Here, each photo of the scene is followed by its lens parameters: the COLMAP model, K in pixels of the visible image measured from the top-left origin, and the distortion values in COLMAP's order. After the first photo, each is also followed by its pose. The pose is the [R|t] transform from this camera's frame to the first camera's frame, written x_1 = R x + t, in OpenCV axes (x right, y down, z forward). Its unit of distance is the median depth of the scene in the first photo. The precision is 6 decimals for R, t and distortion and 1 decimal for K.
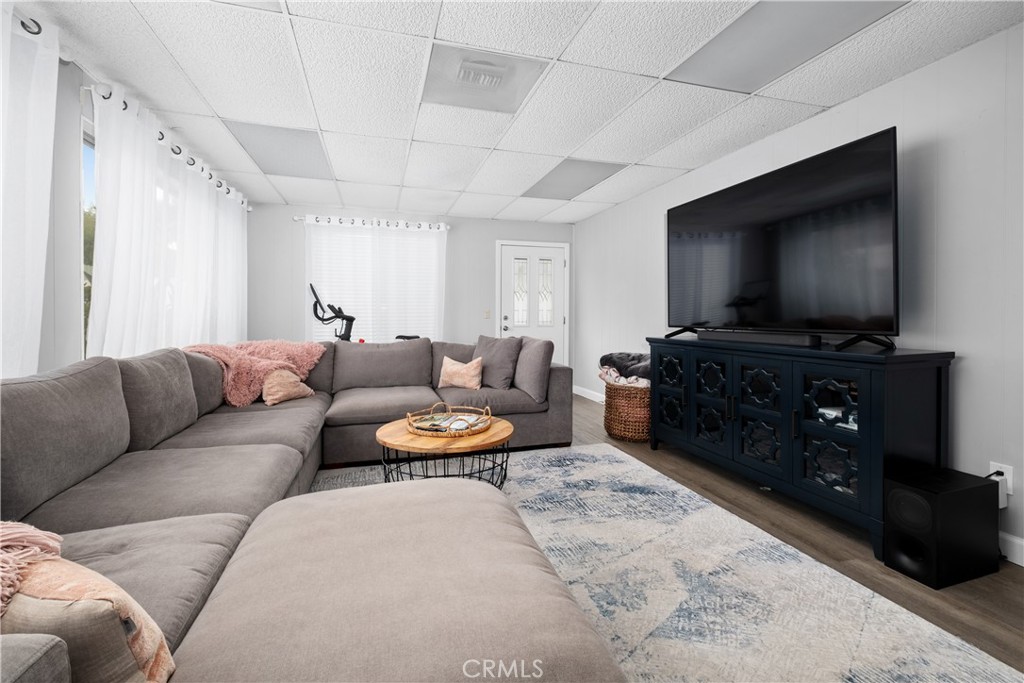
lens RADIAL K [[444.6, 0, 508.0], [0, 444.6, 320.6], [0, 0, 1]] dist [-0.002485, -0.000681]
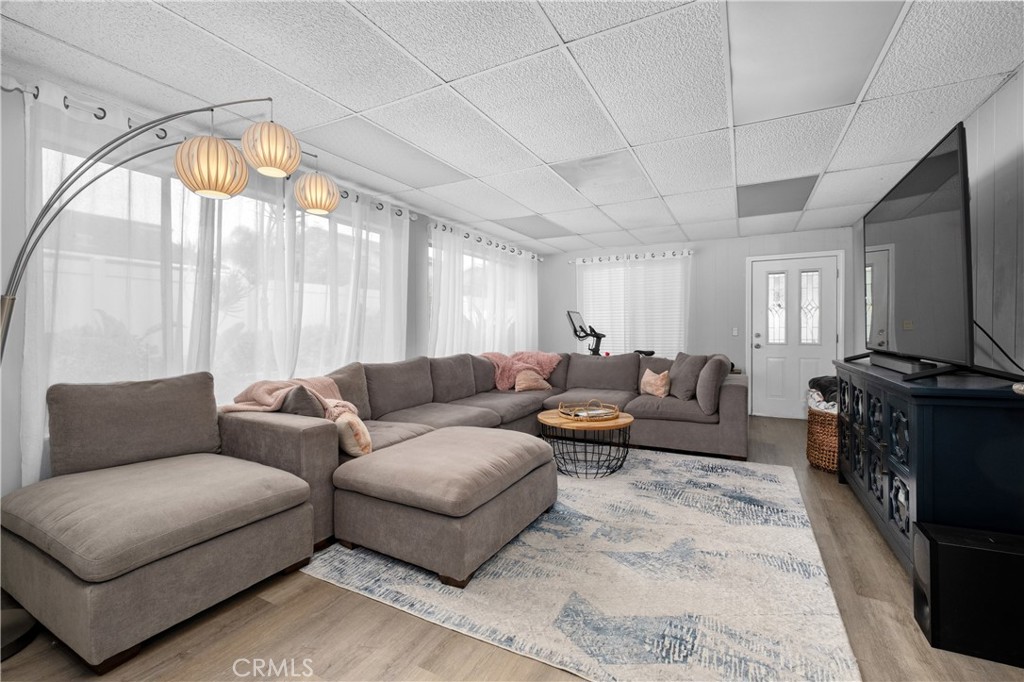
lens RADIAL K [[442.6, 0, 513.2], [0, 442.6, 335.6], [0, 0, 1]] dist [0.000033, -0.000238]
pose [[0.714195, 0.004556, -0.699932, 0.583210], [-0.001859, 0.999988, 0.004613, -0.018749], [0.699944, -0.001994, 0.714195, -0.146582]]
